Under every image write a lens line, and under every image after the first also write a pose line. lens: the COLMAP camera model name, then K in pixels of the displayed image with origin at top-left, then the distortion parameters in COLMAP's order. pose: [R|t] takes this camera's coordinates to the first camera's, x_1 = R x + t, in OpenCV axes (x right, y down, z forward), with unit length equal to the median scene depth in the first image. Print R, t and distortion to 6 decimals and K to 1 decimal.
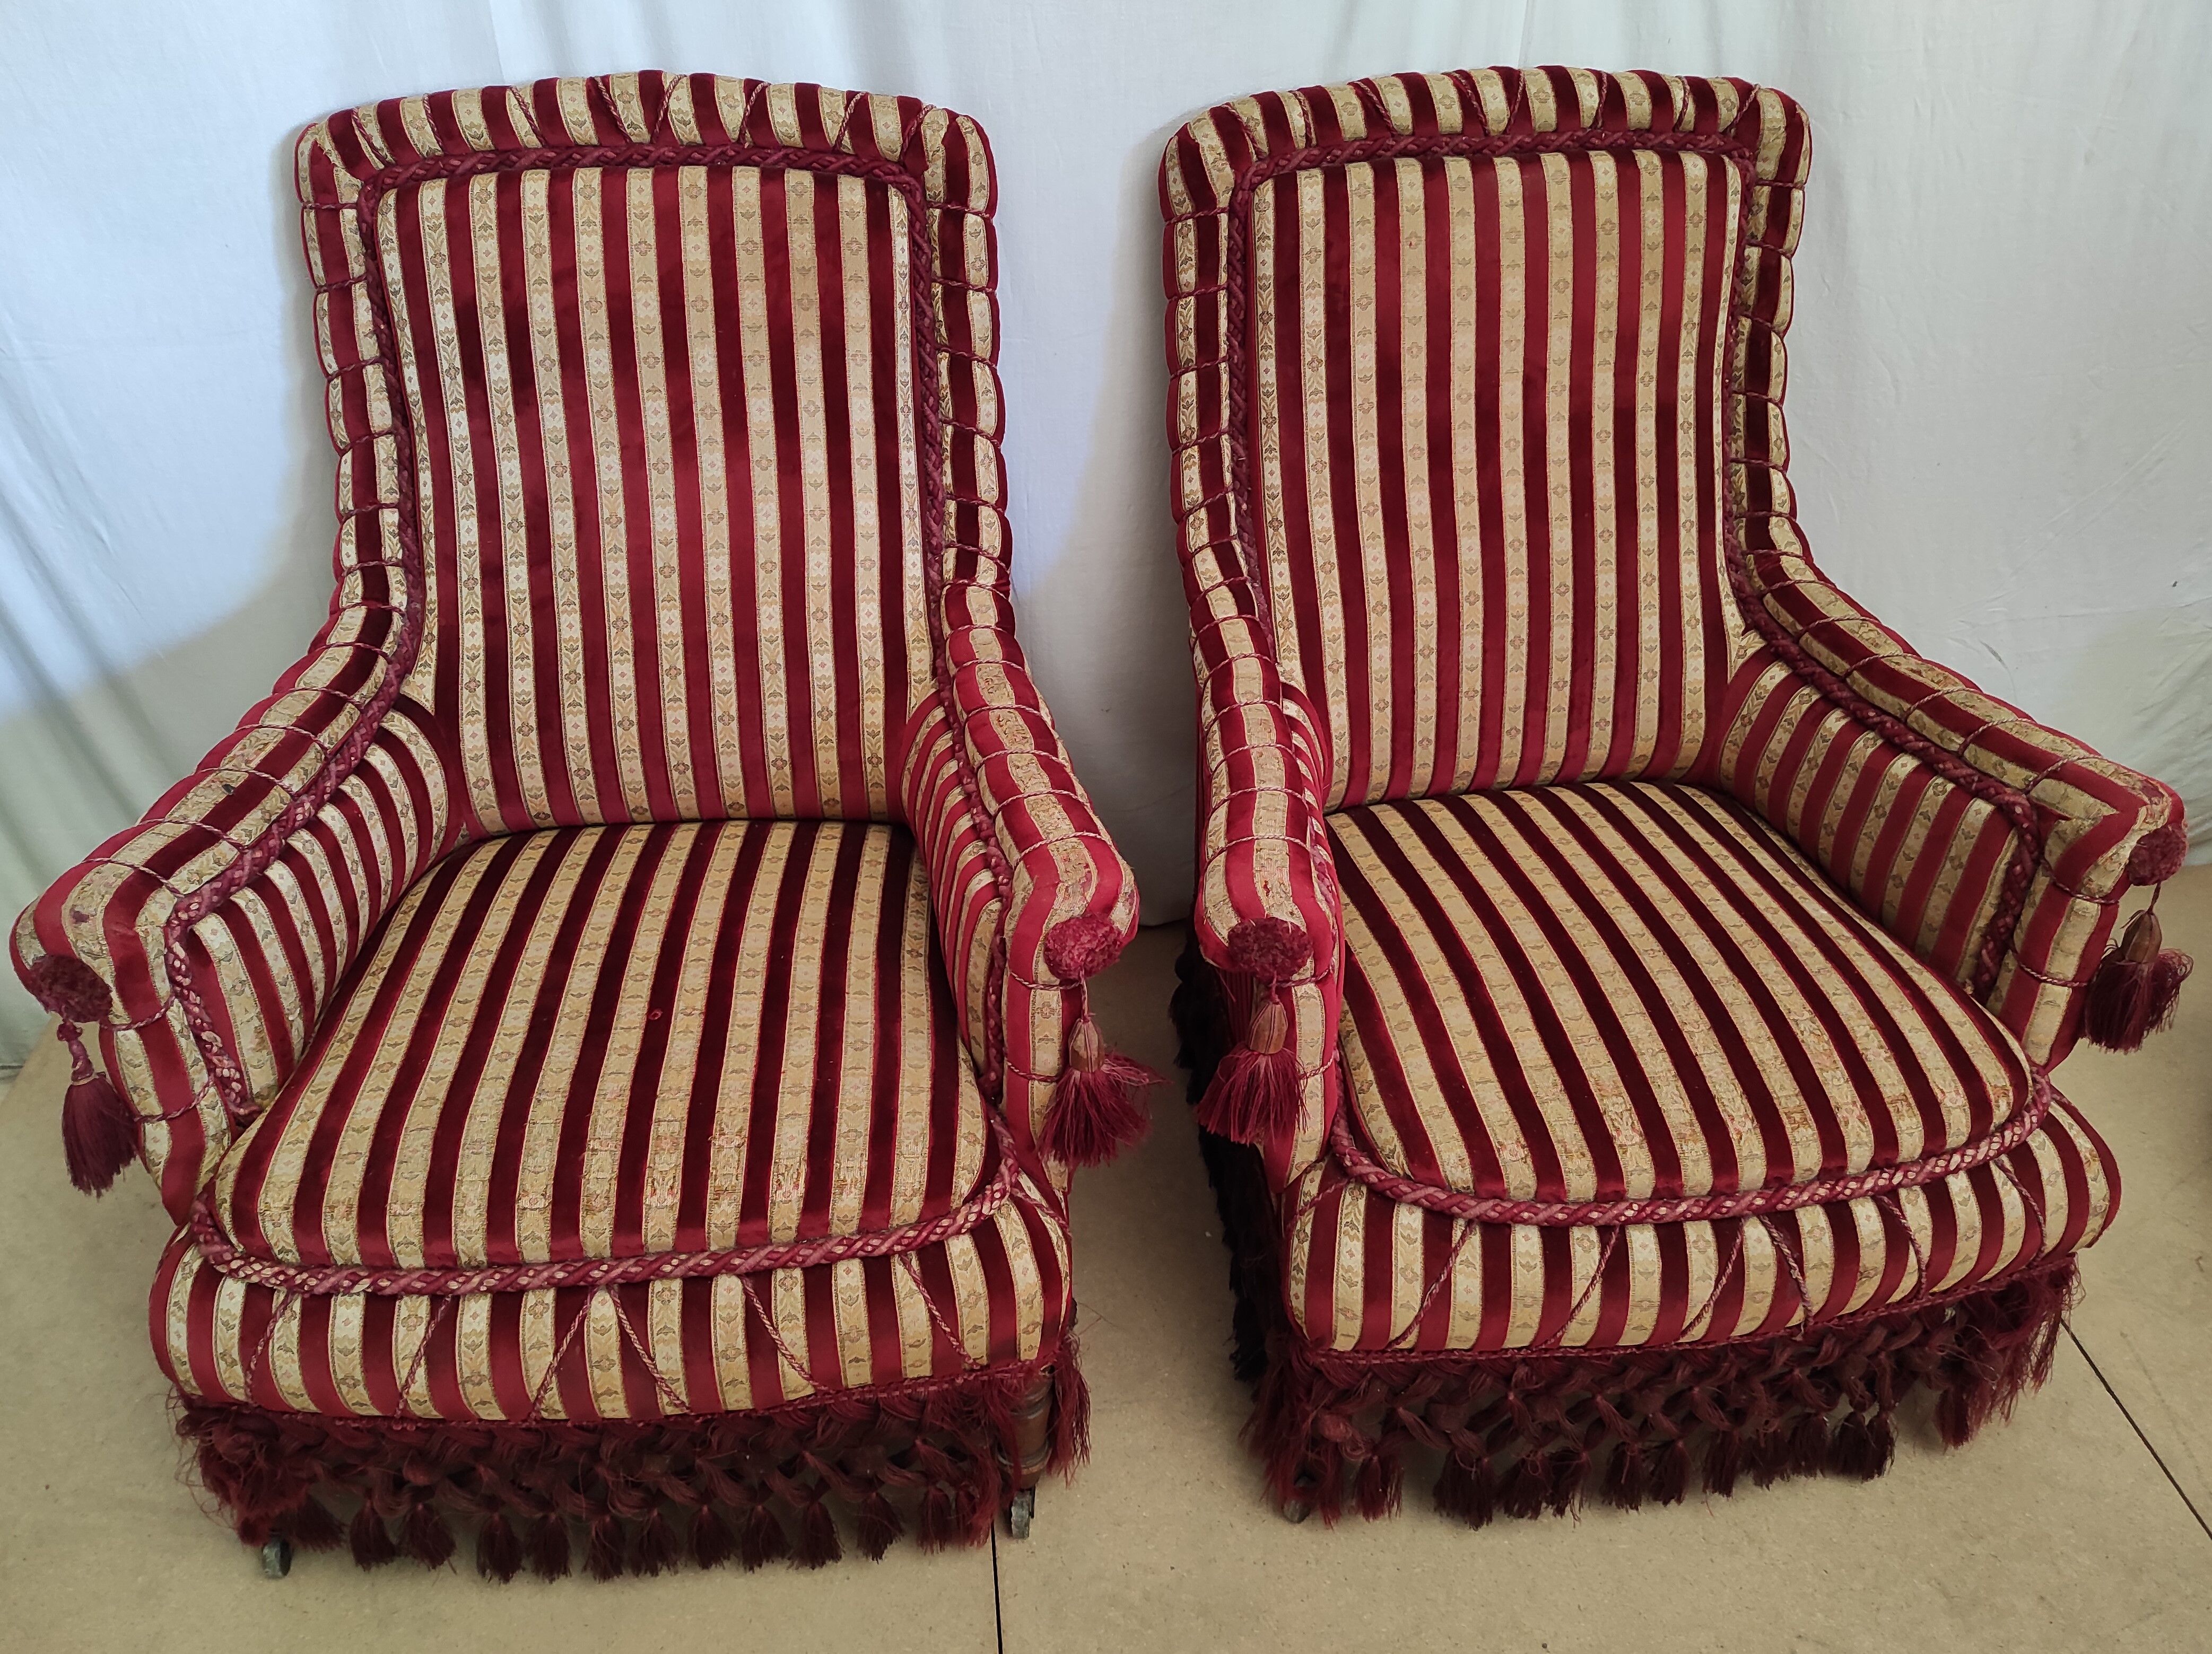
lens RADIAL K [[1771.8, 0, 1090.7], [0, 1771.8, 828.9], [0, 0, 1]] dist [0.047581, -0.045862]
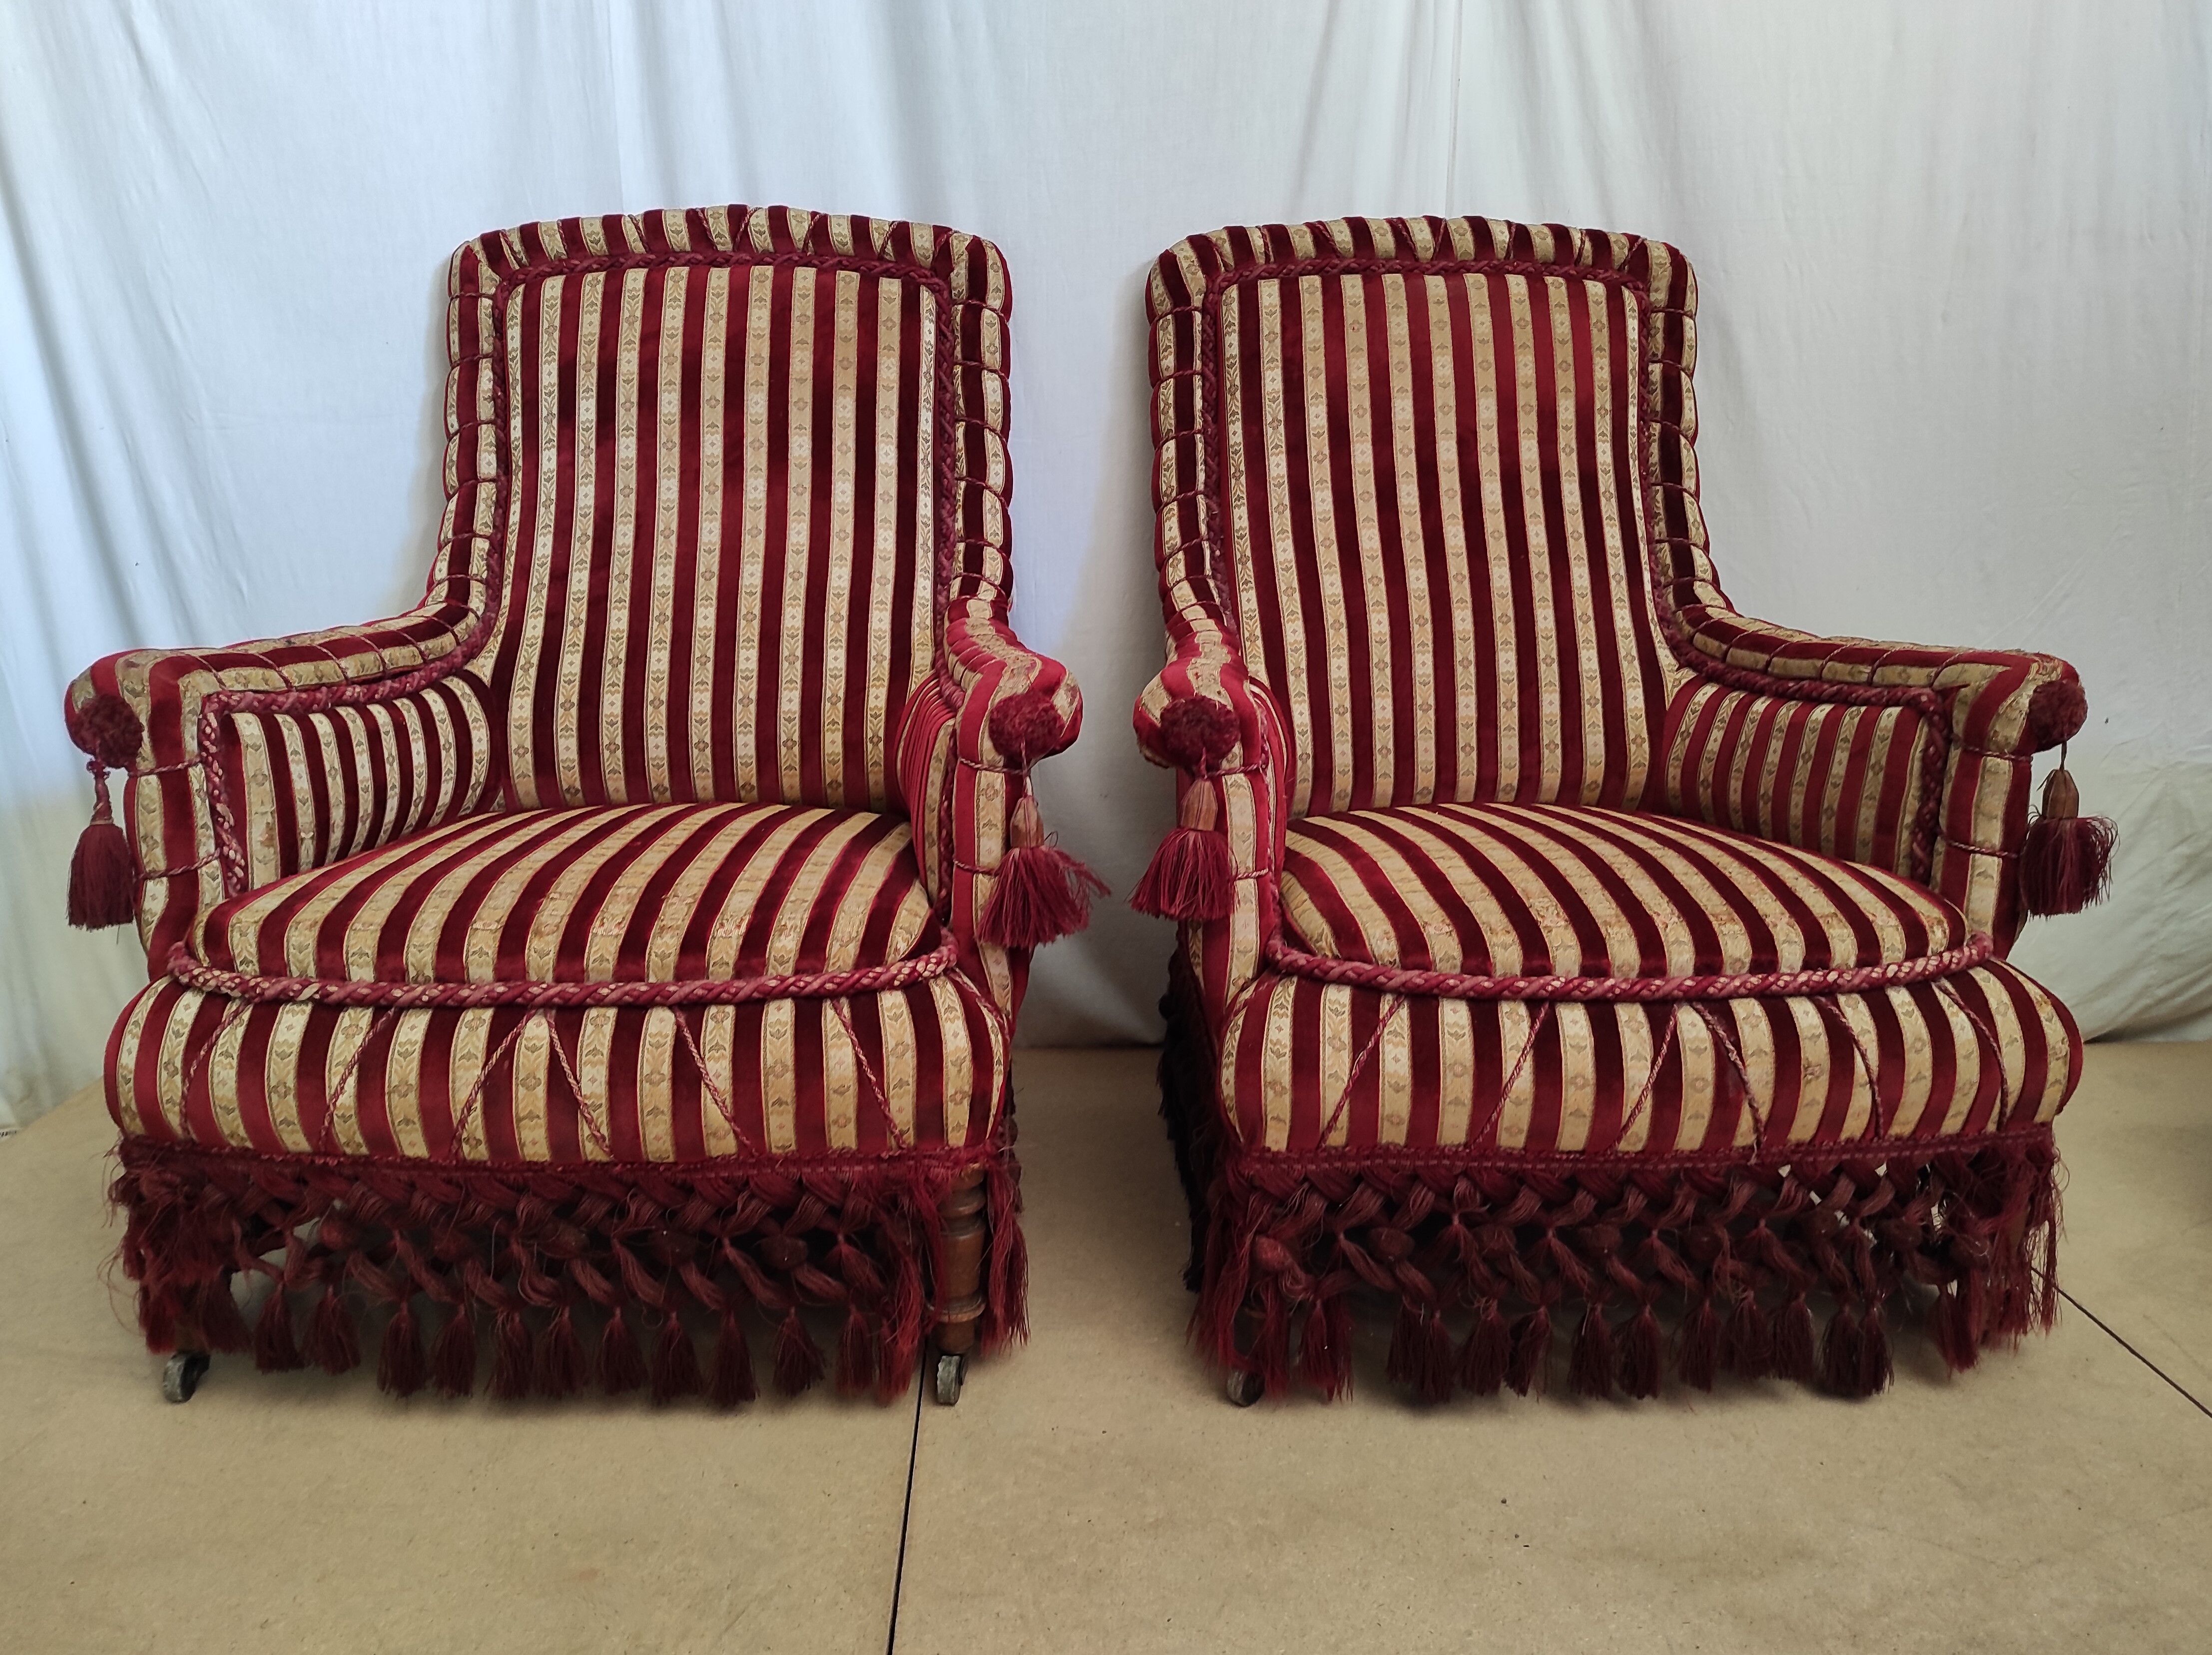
lens RADIAL K [[1665.9, 0, 1095.7], [0, 1665.9, 840.5], [0, 0, 1]] dist [0.048194, -0.042688]
pose [[0.998051, 0.016155, -0.060282, 0.081901], [-0.036124, 0.937193, -0.346935, 0.393234], [0.050891, 0.348436, 0.935950, 0.064811]]
